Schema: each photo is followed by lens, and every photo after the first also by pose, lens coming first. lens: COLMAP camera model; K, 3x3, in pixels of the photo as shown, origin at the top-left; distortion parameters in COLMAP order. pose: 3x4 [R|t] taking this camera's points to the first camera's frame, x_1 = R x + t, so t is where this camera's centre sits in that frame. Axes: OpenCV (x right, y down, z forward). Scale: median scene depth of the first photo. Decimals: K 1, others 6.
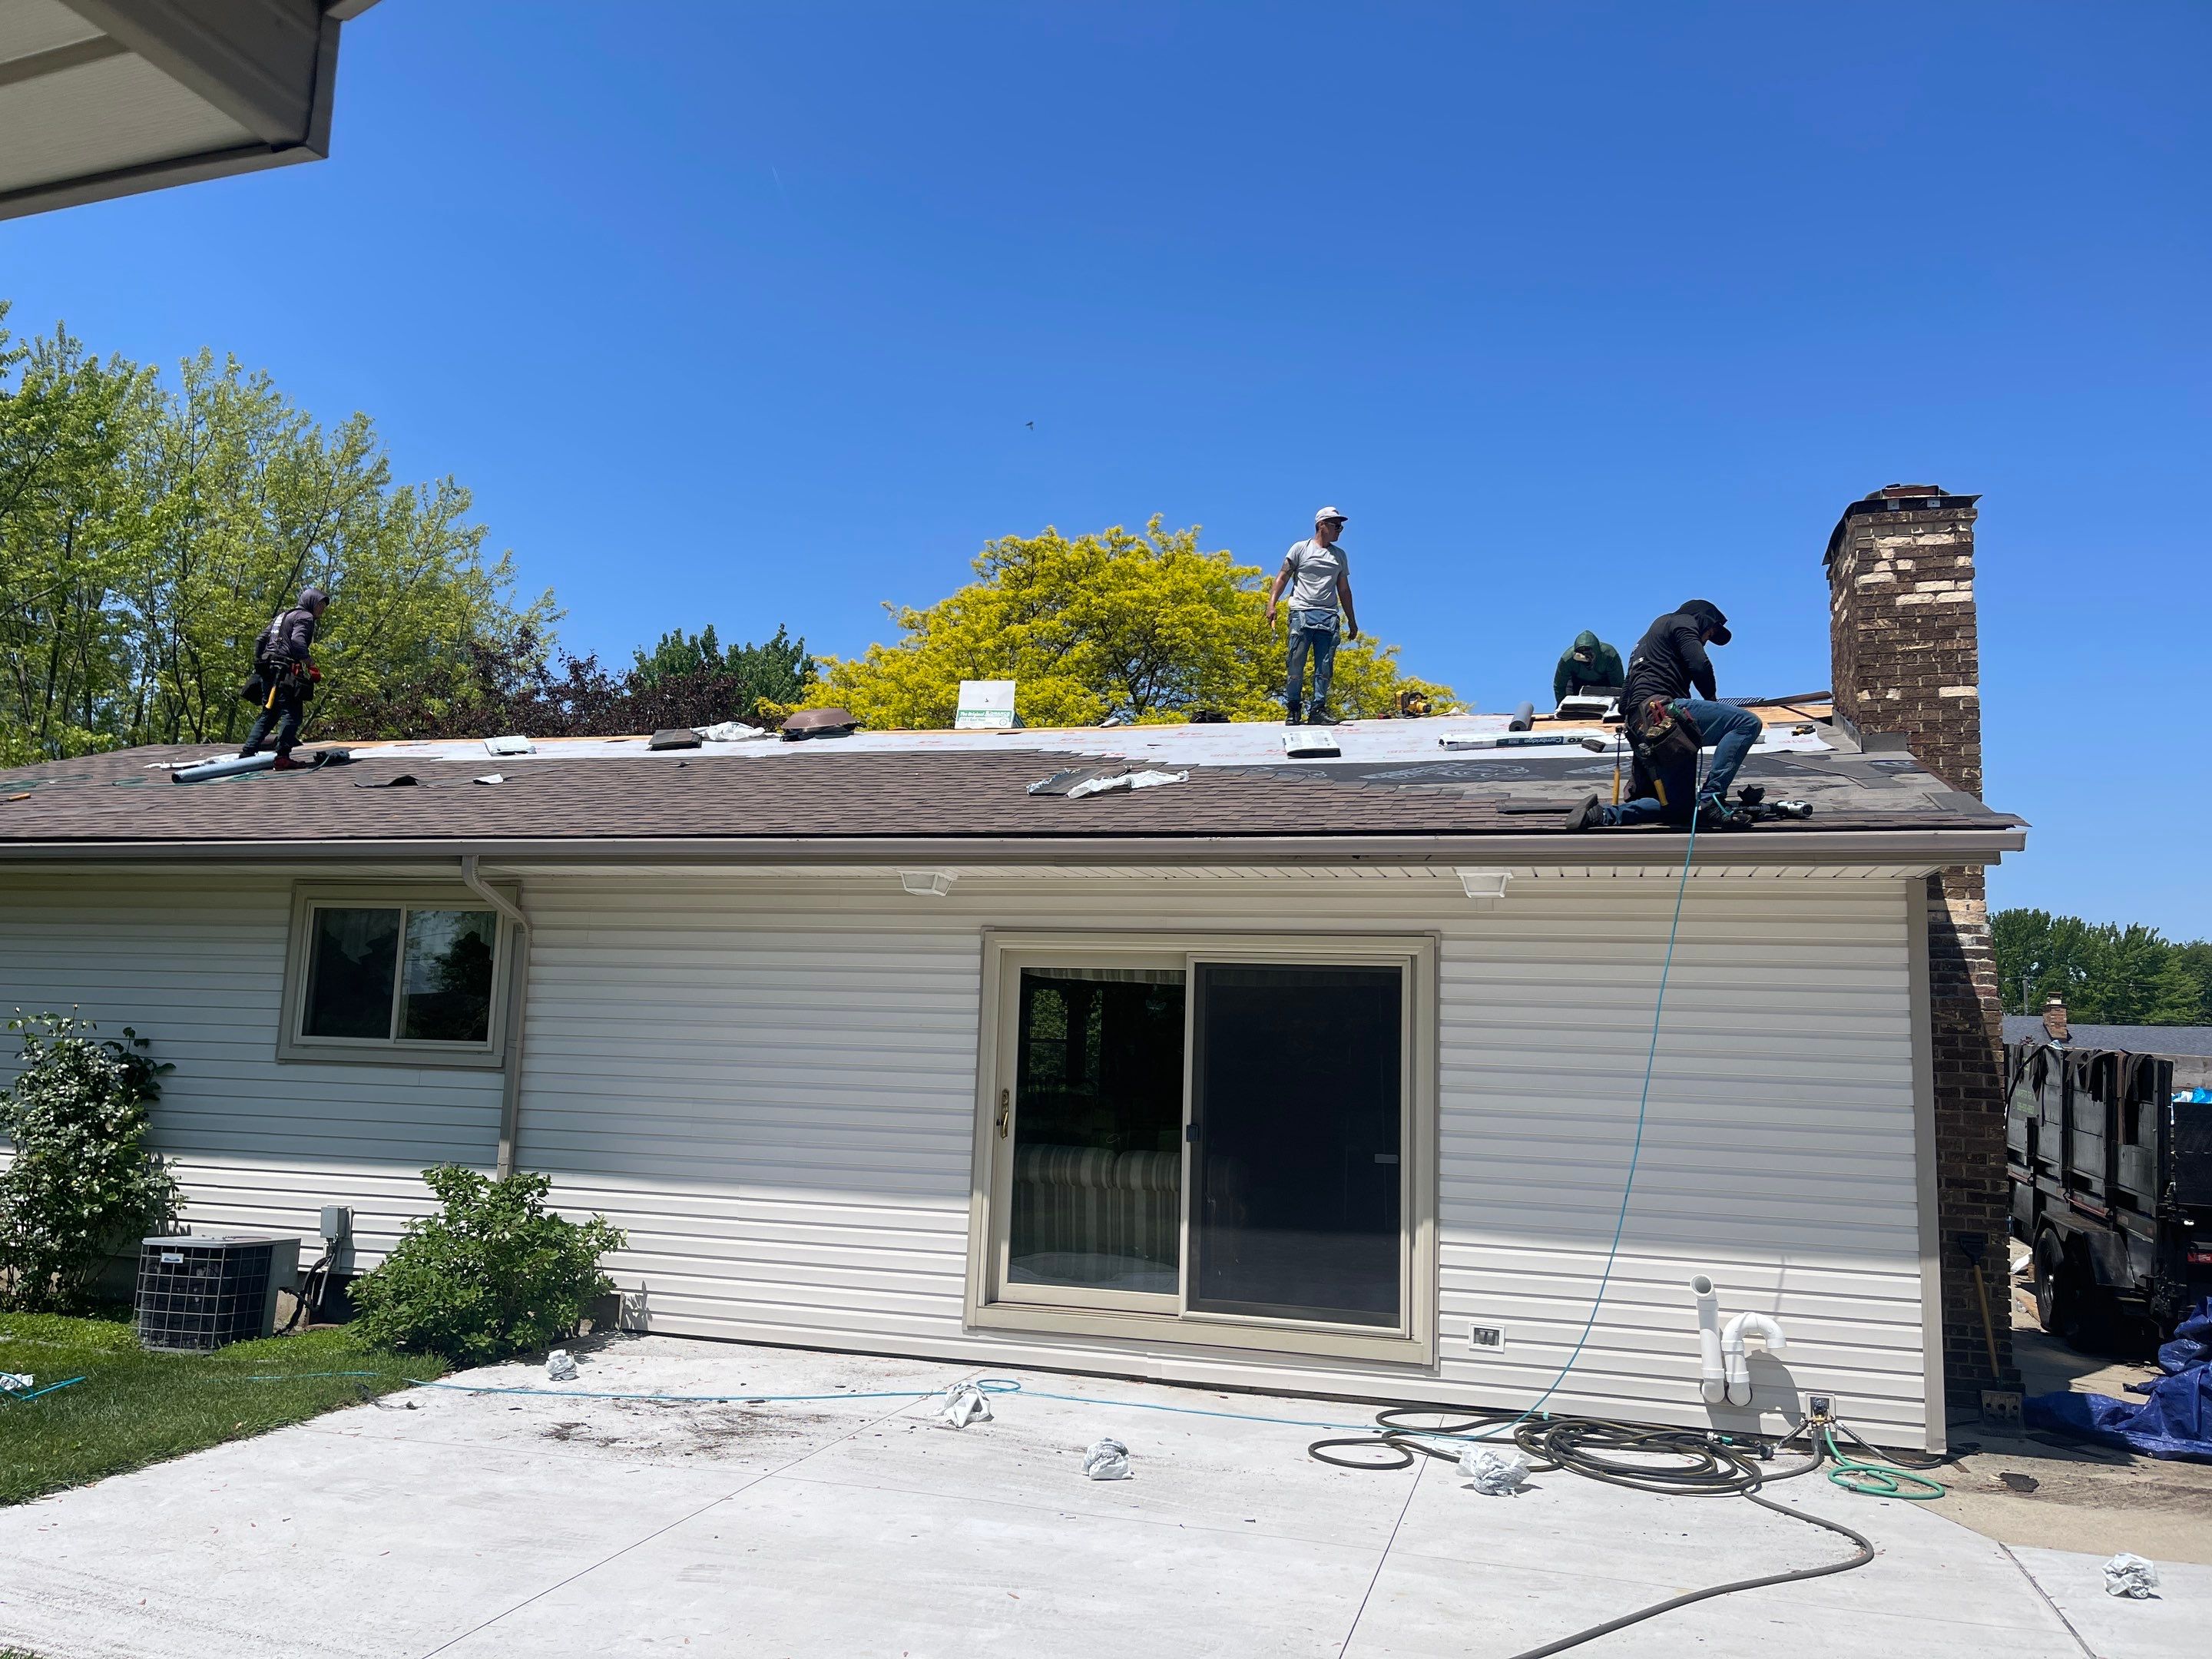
lens RADIAL K [[1653.6, 0, 1088.6], [0, 1653.6, 859.9], [0, 0, 1]] dist [0.047893, -0.013526]
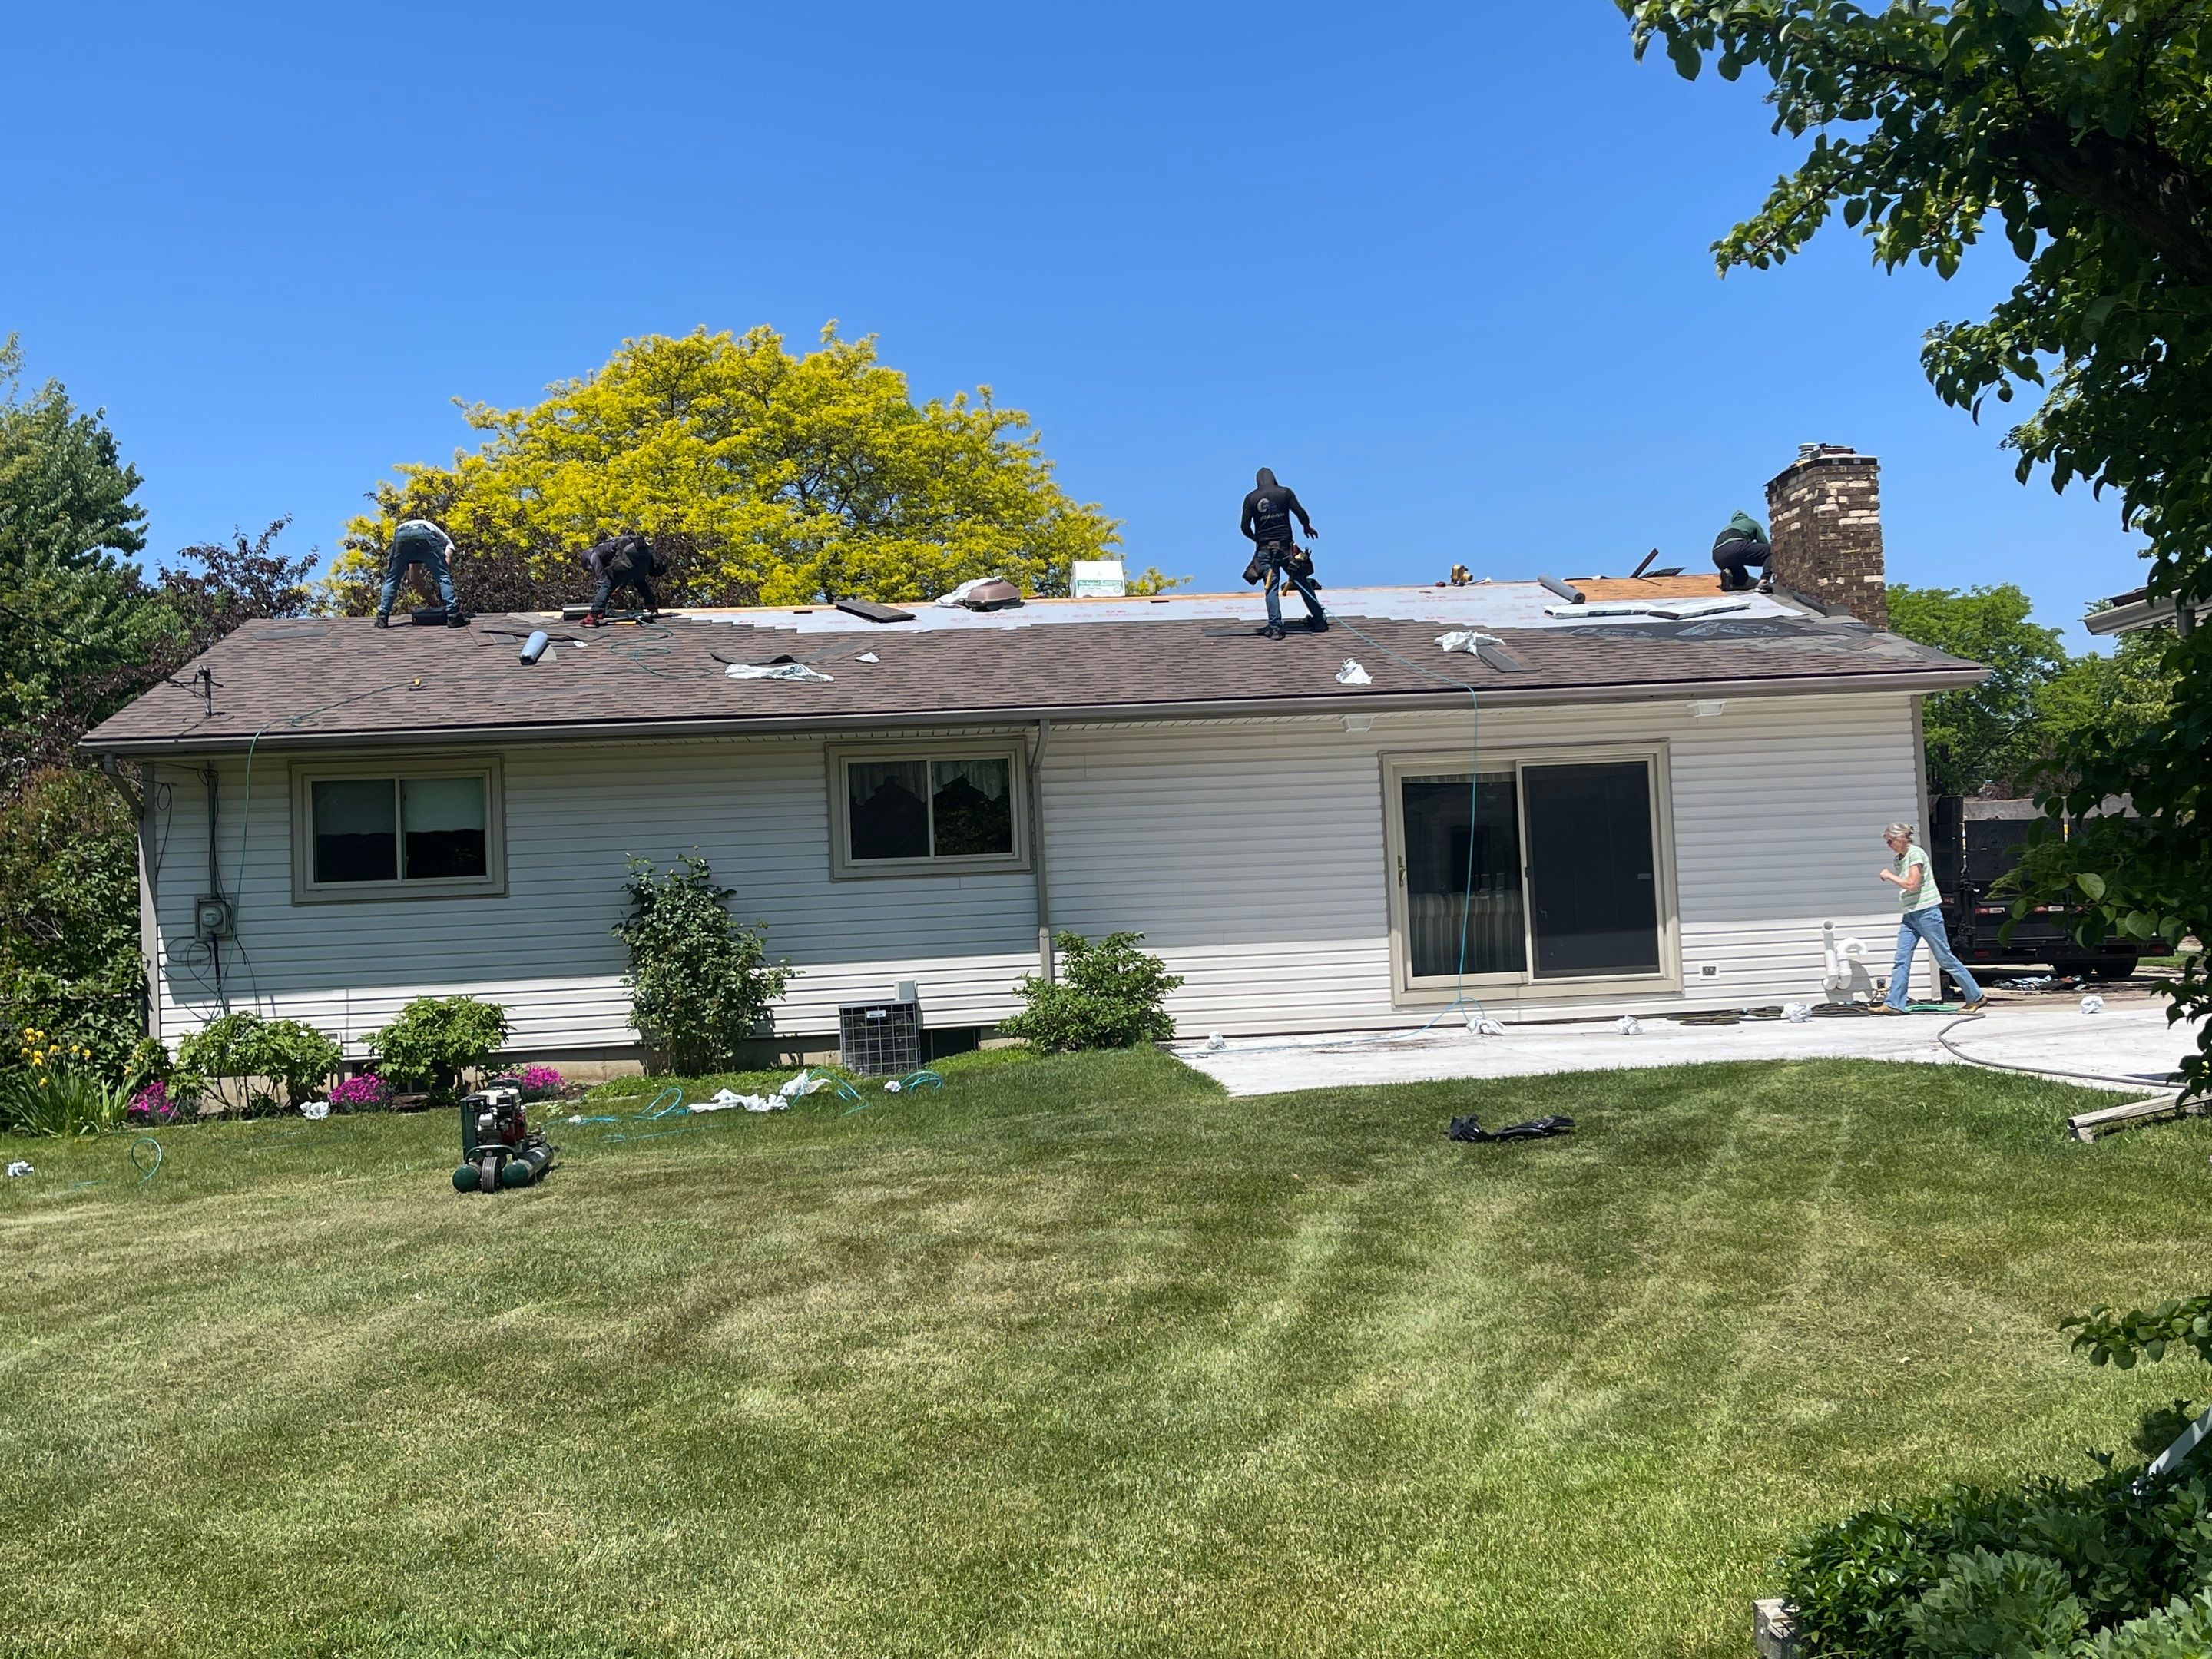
lens RADIAL K [[2181.6, 0, 1104.8], [0, 2181.6, 833.8], [0, 0, 1]] dist [0.089876, 0.000000]
pose [[0.921346, -0.062876, 0.383626, -1.010769], [0.033761, 0.996046, 0.082169, -0.053889], [-0.387276, -0.062754, 0.919826, -0.709353]]
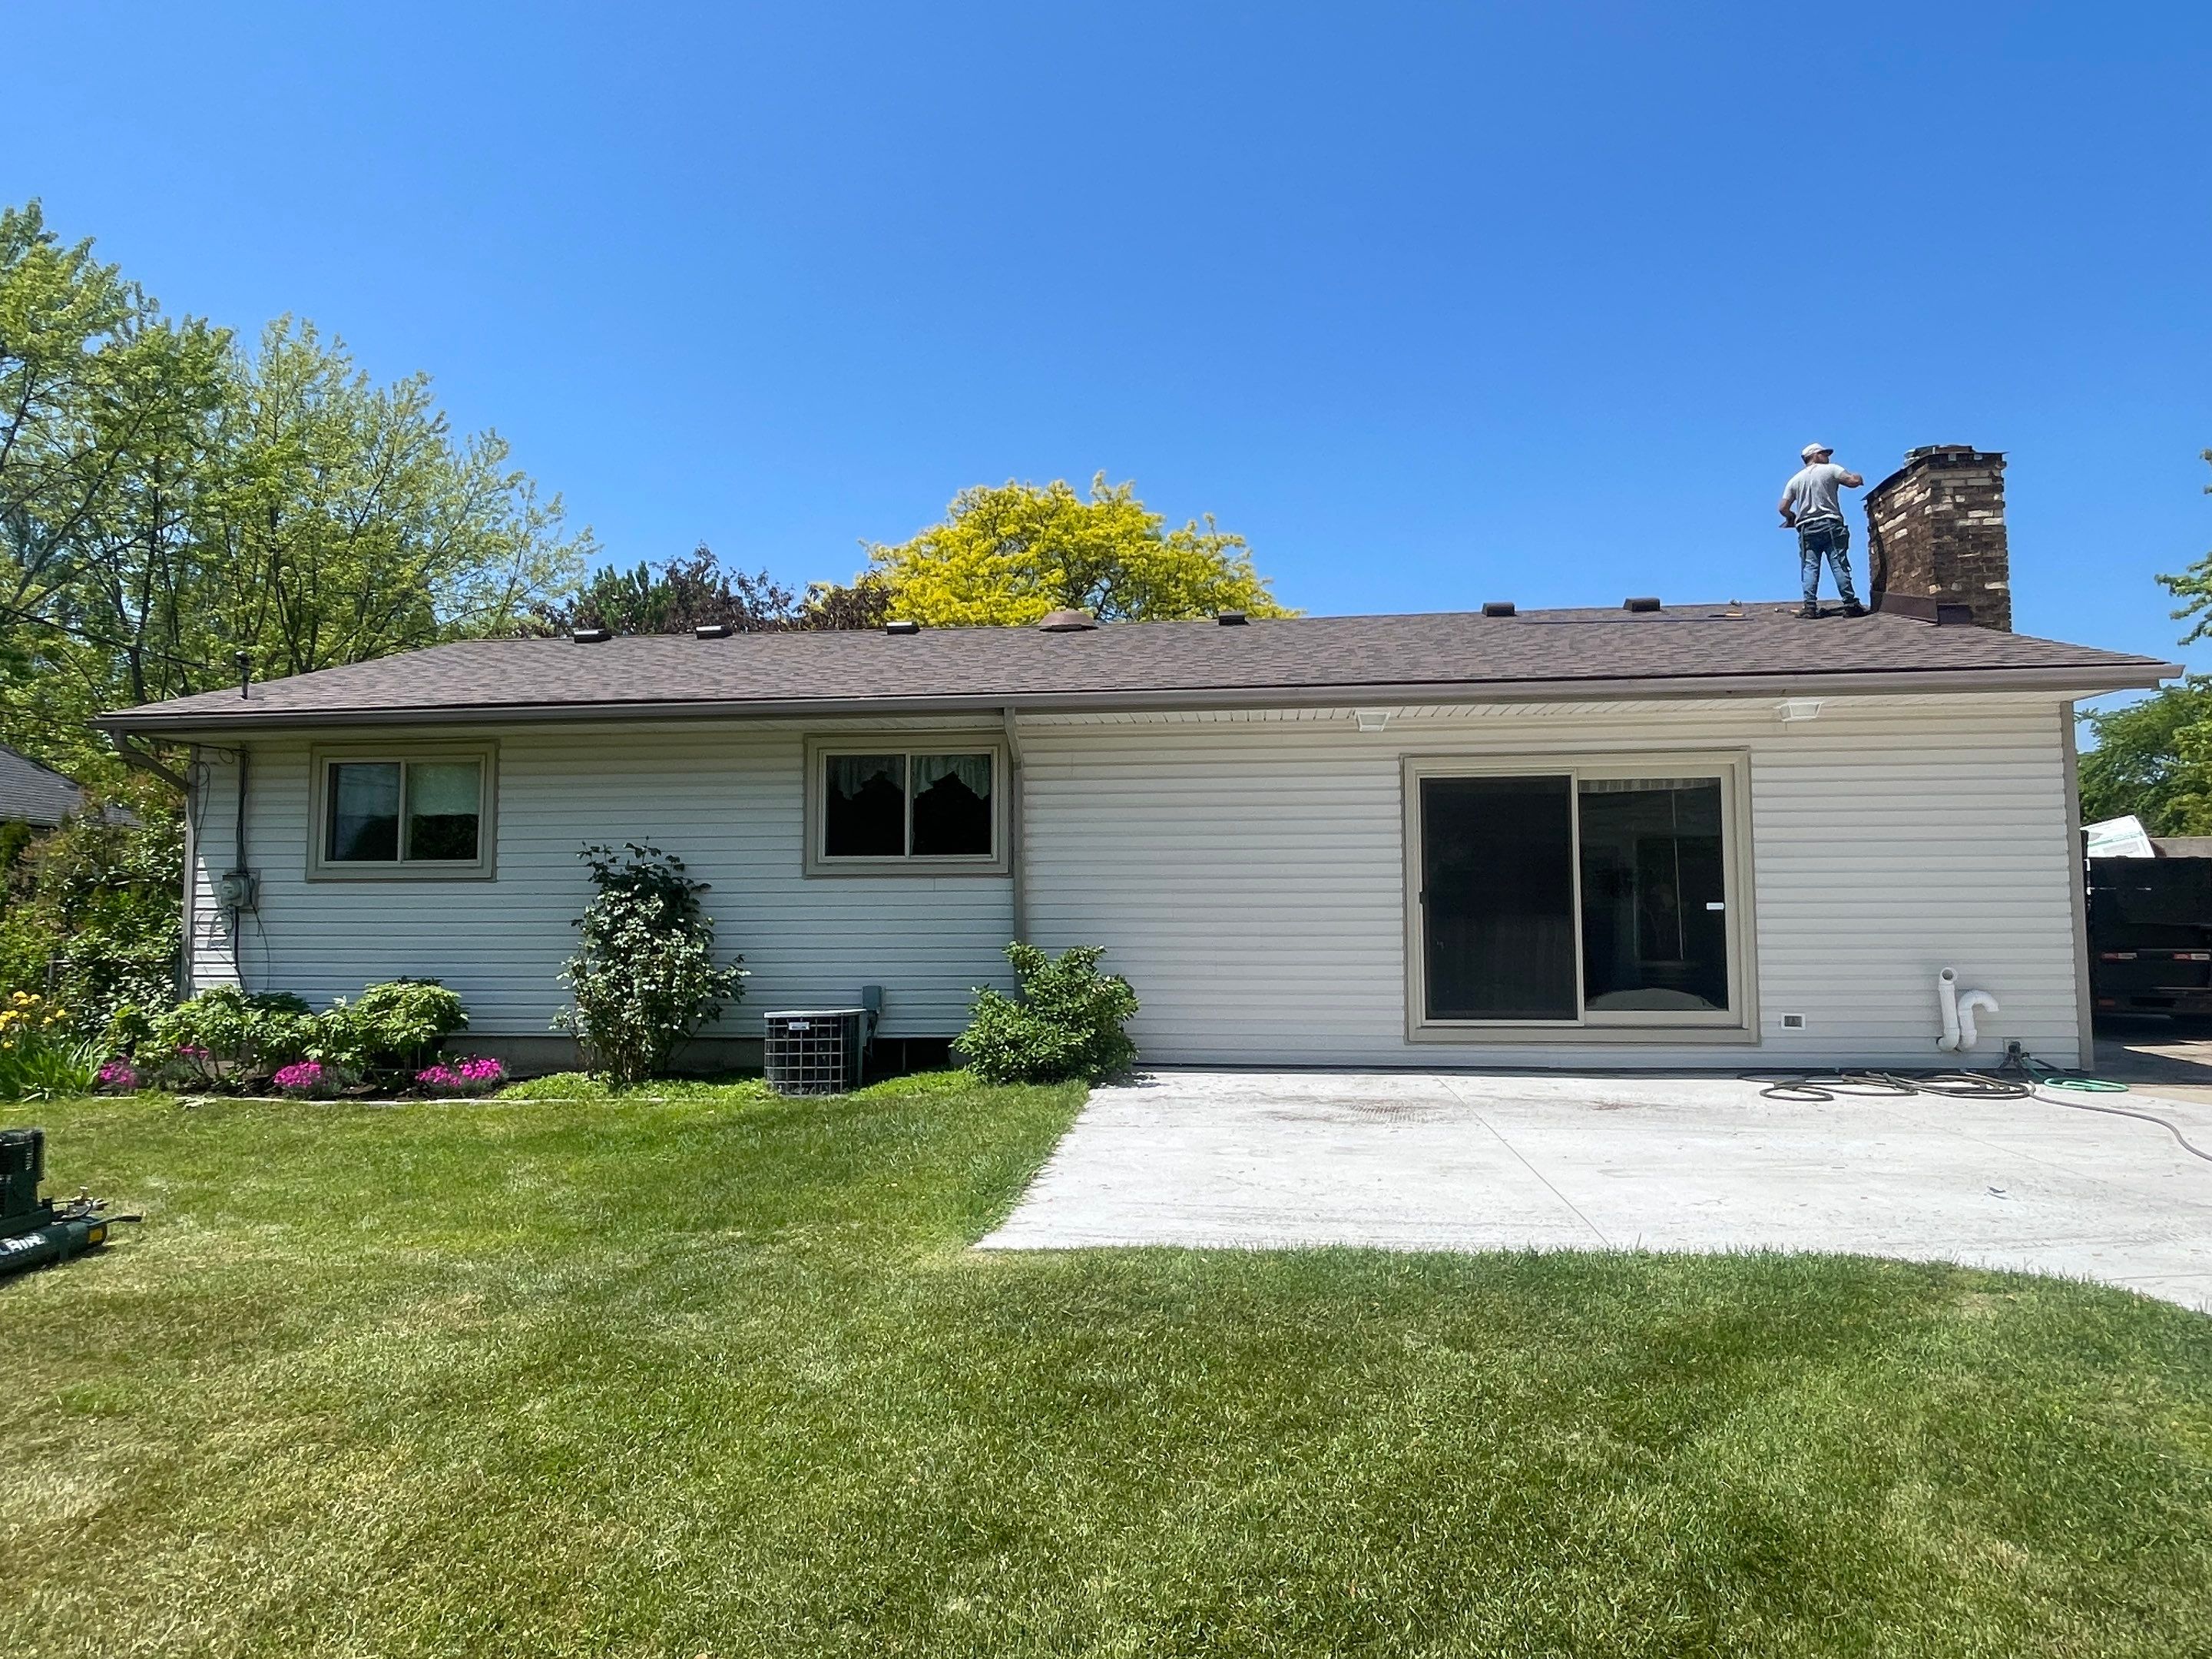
lens RADIAL K [[1284.1, 0, 1110.4], [0, 1284.1, 832.5], [0, 0, 1]] dist [0.005456, -0.001170]
pose [[0.982681, -0.029471, 0.182945, -0.464710], [0.018374, 0.997903, 0.062060, 0.032904], [-0.184391, -0.057624, 0.981162, 0.008281]]
